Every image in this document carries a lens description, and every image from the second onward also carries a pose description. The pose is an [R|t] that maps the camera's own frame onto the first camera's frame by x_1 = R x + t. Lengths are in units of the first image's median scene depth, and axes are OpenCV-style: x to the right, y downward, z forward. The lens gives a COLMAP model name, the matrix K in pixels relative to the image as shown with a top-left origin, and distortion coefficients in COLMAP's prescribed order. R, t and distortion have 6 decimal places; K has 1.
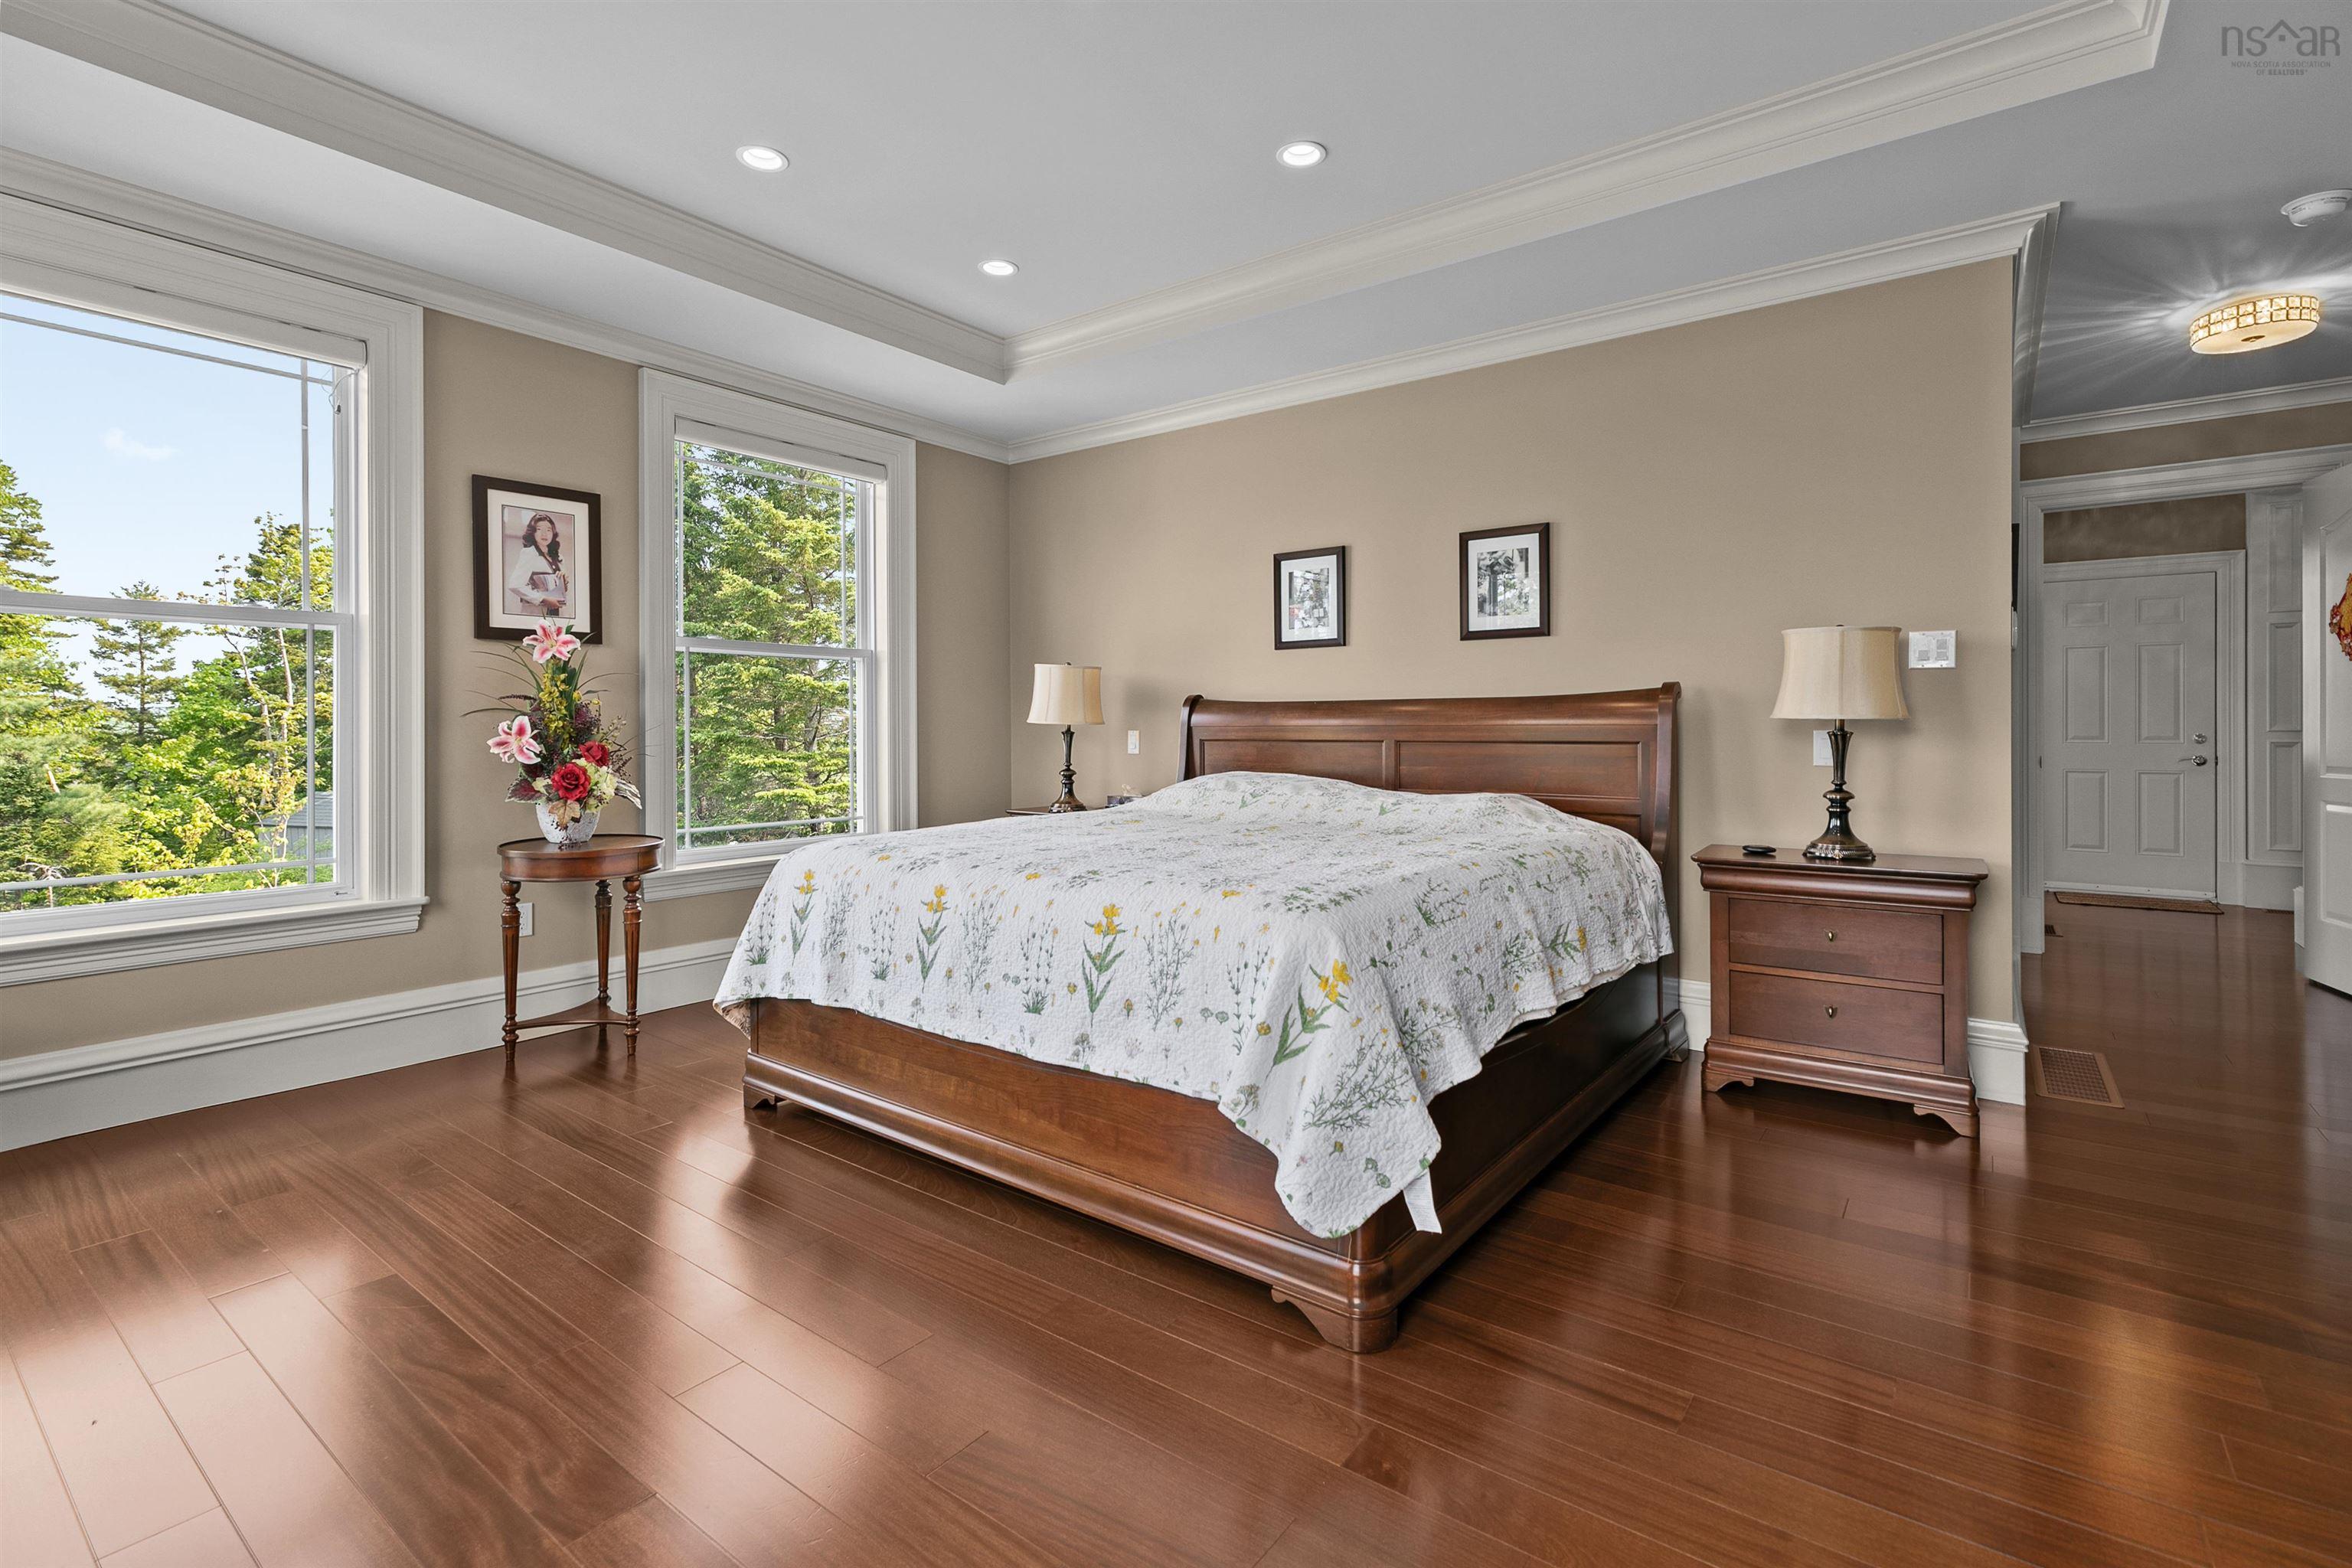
lens RADIAL K [[1071.4, 0, 1179.2], [0, 1071.4, 750.8], [0, 0, 1]] dist [0.002728, 0.000350]
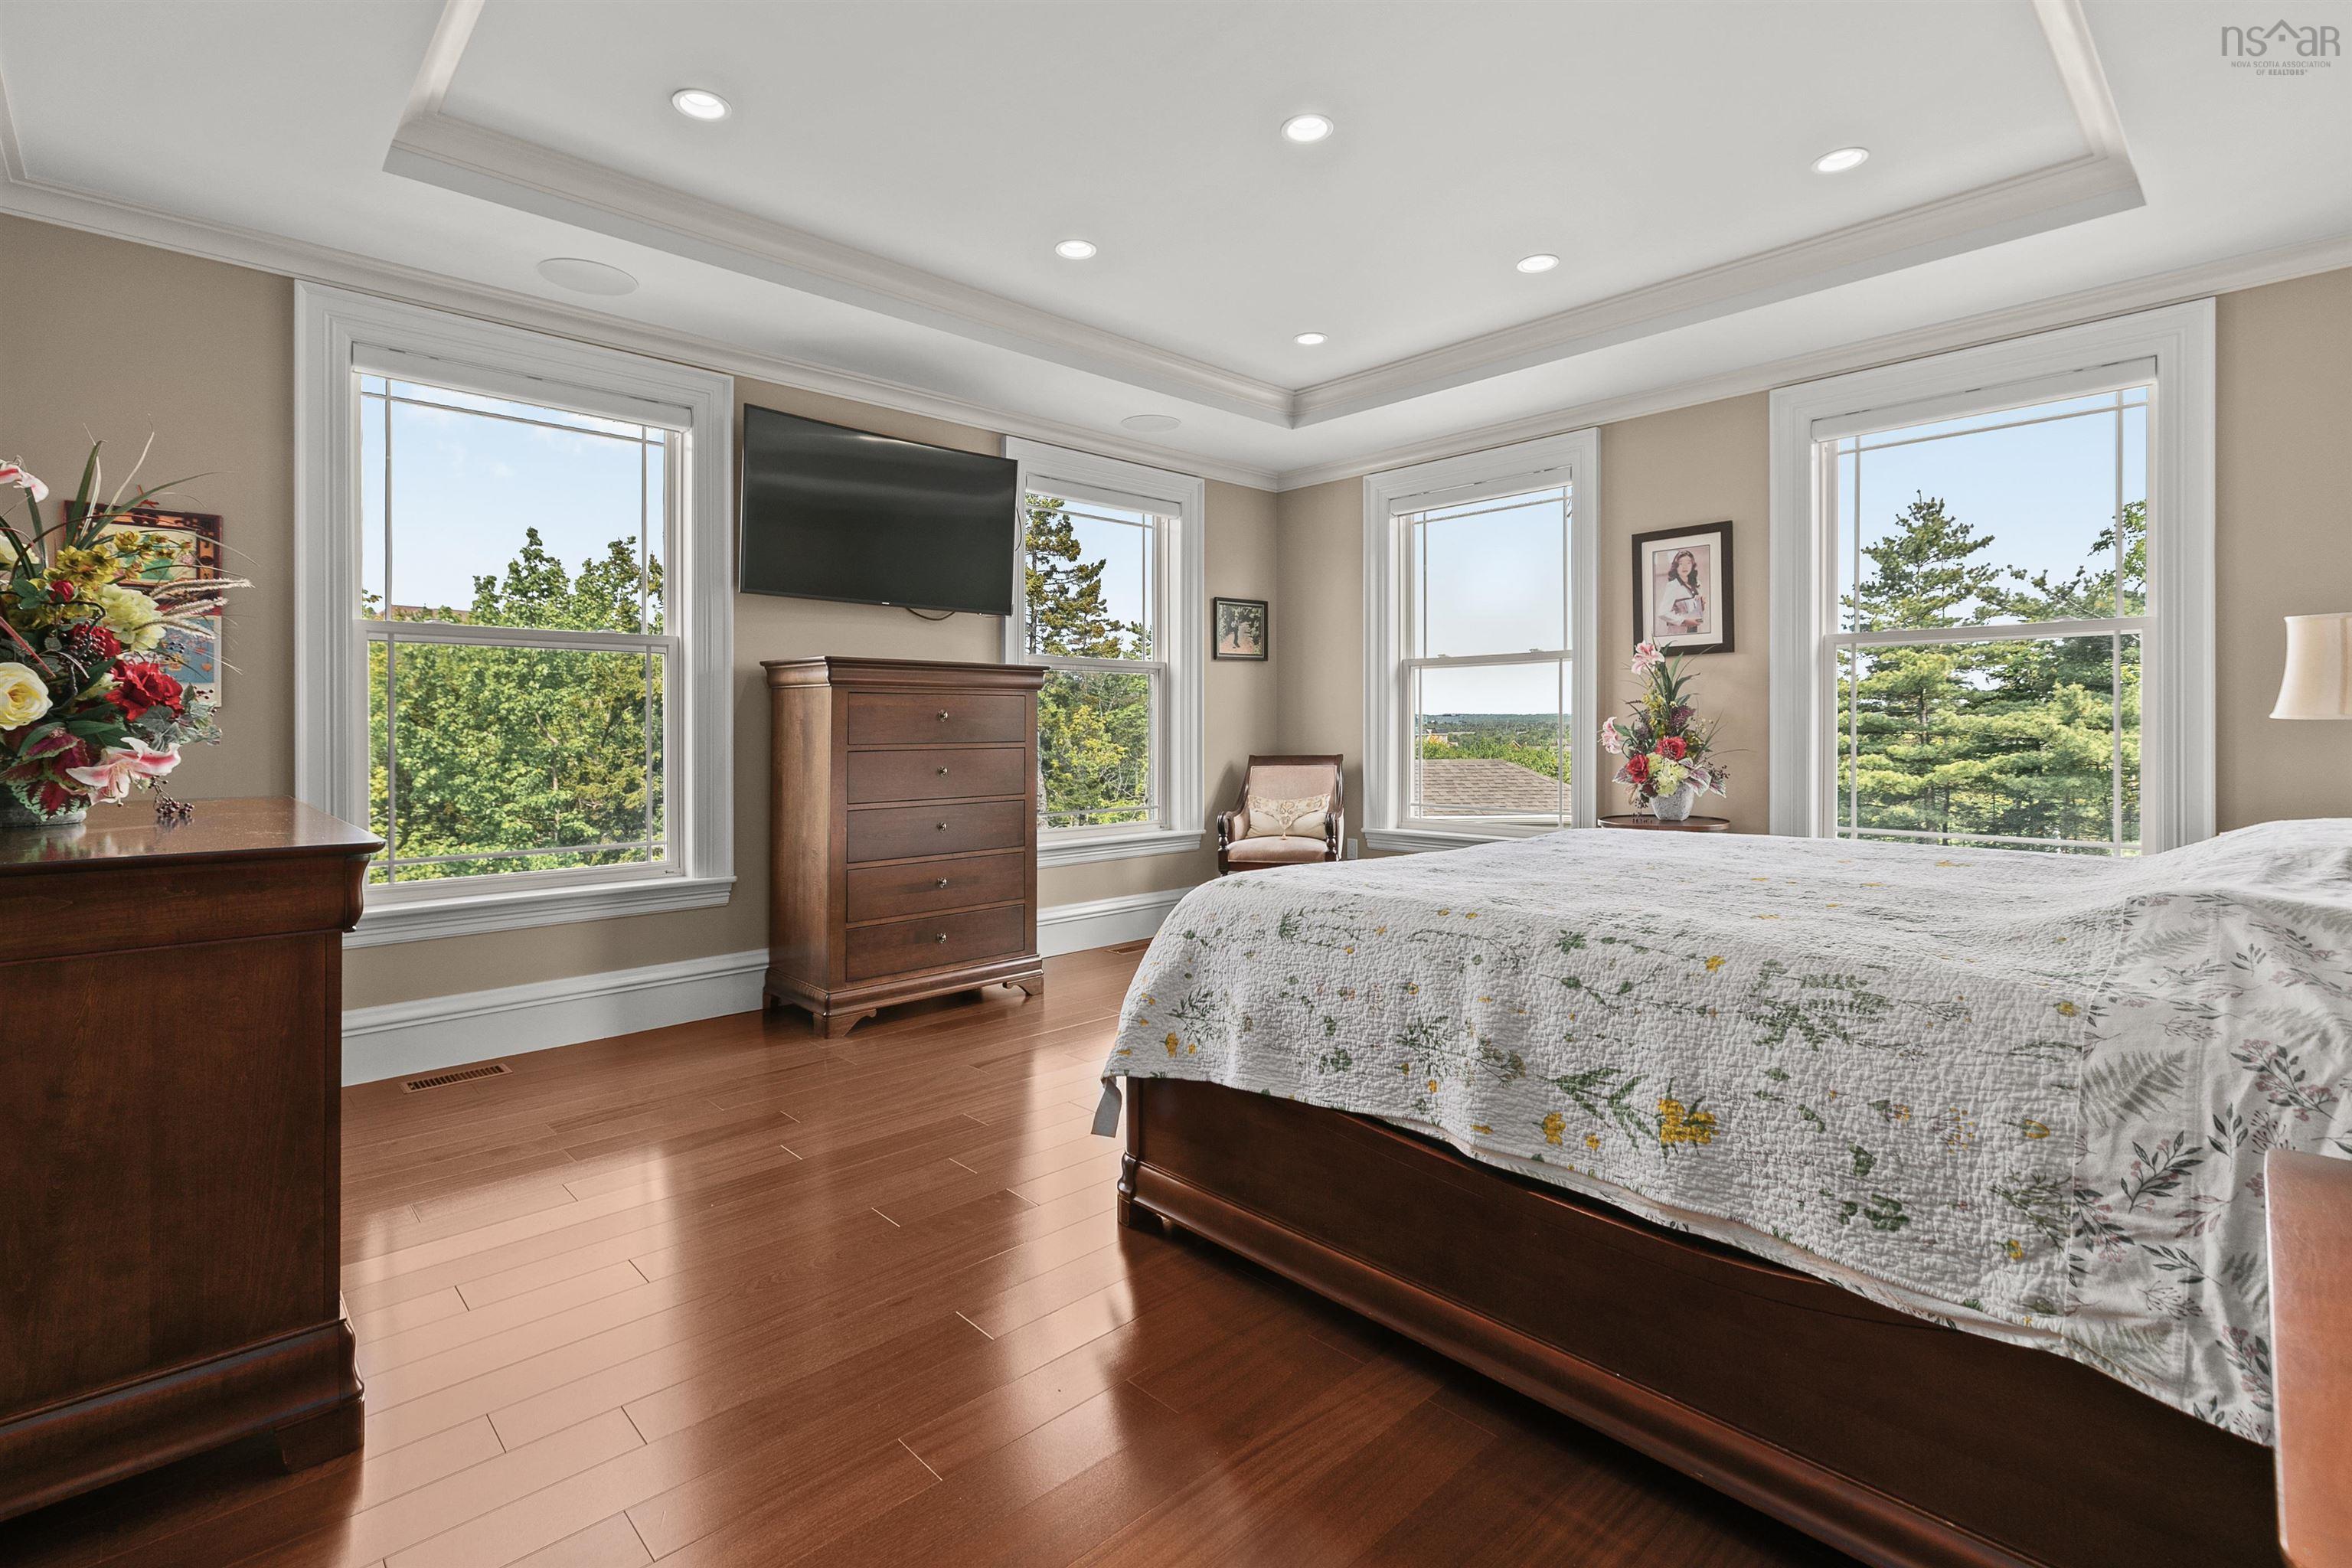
lens RADIAL K [[1071.4, 0, 1179.2], [0, 1071.4, 750.8], [0, 0, 1]] dist [0.002728, 0.000350]
pose [[-0.169286, 0.025099, -0.985247, 0.715228], [-0.020220, 0.999377, 0.028934, -0.016821], [0.985360, 0.024820, -0.168673, 0.646566]]
